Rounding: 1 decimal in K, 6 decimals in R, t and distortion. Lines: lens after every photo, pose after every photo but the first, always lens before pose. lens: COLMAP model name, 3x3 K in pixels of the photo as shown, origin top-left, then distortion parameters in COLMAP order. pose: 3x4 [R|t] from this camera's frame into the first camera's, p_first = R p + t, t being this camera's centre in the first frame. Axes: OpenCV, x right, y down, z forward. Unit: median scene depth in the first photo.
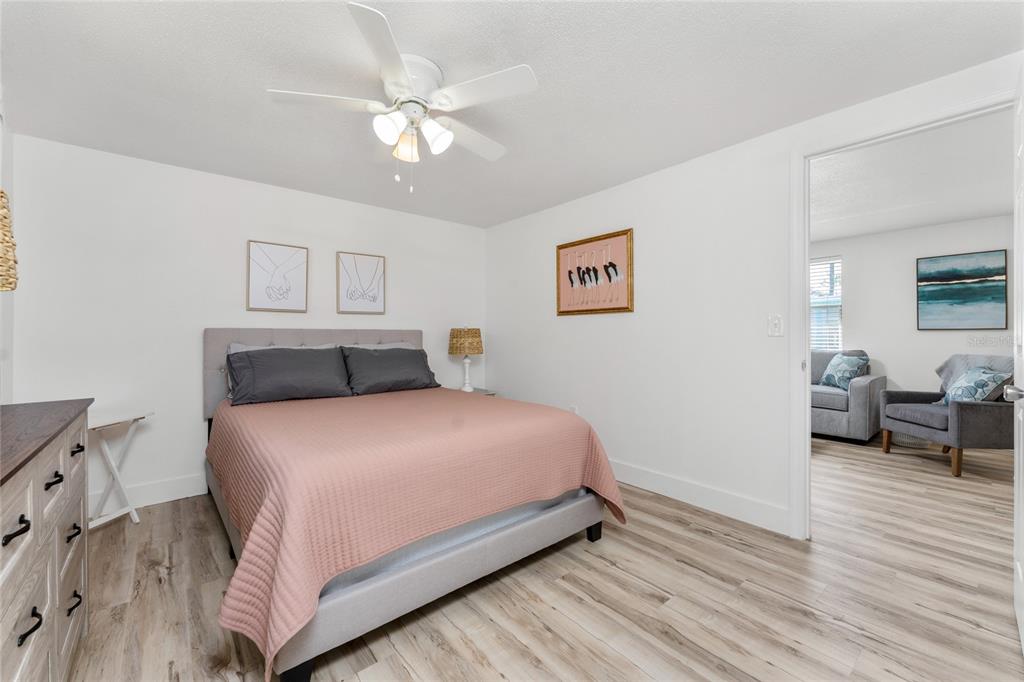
lens RADIAL K [[405.2, 0, 537.7], [0, 405.2, 339.1], [0, 0, 1]] dist [-0.000182, -0.000169]
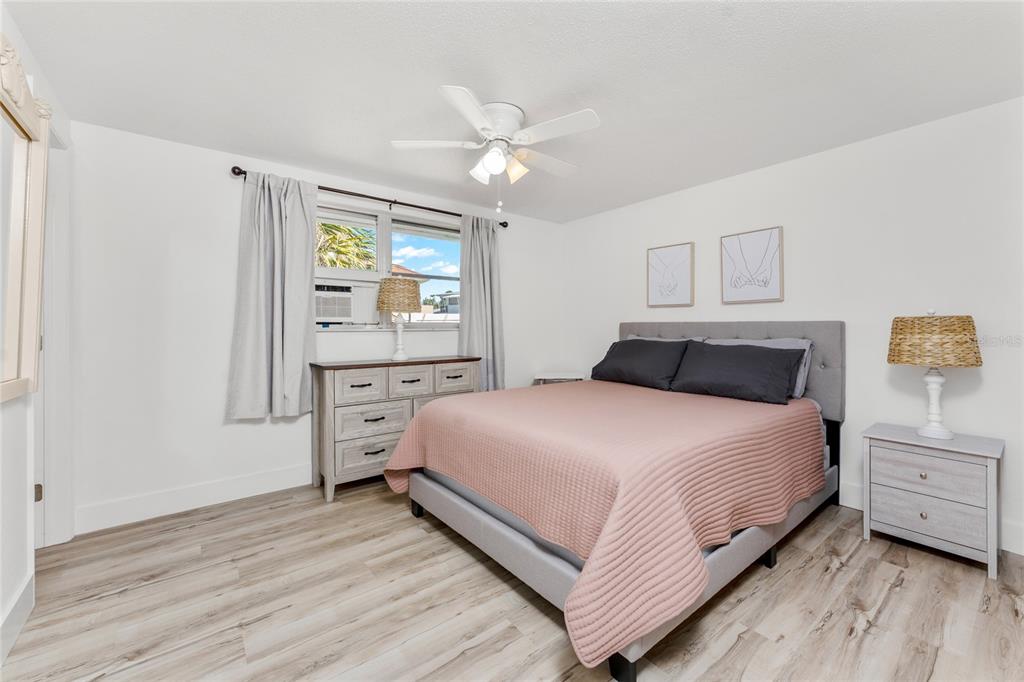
lens RADIAL K [[435.0, 0, 512.0], [0, 435.0, 341.0], [0, 0, 1]] dist [0.040812, 0.000102]
pose [[-0.075075, 0.027756, -0.996791, 0.084524], [-0.015938, 0.999451, 0.029031, -0.000423], [0.997050, 0.018067, -0.074592, 0.096262]]
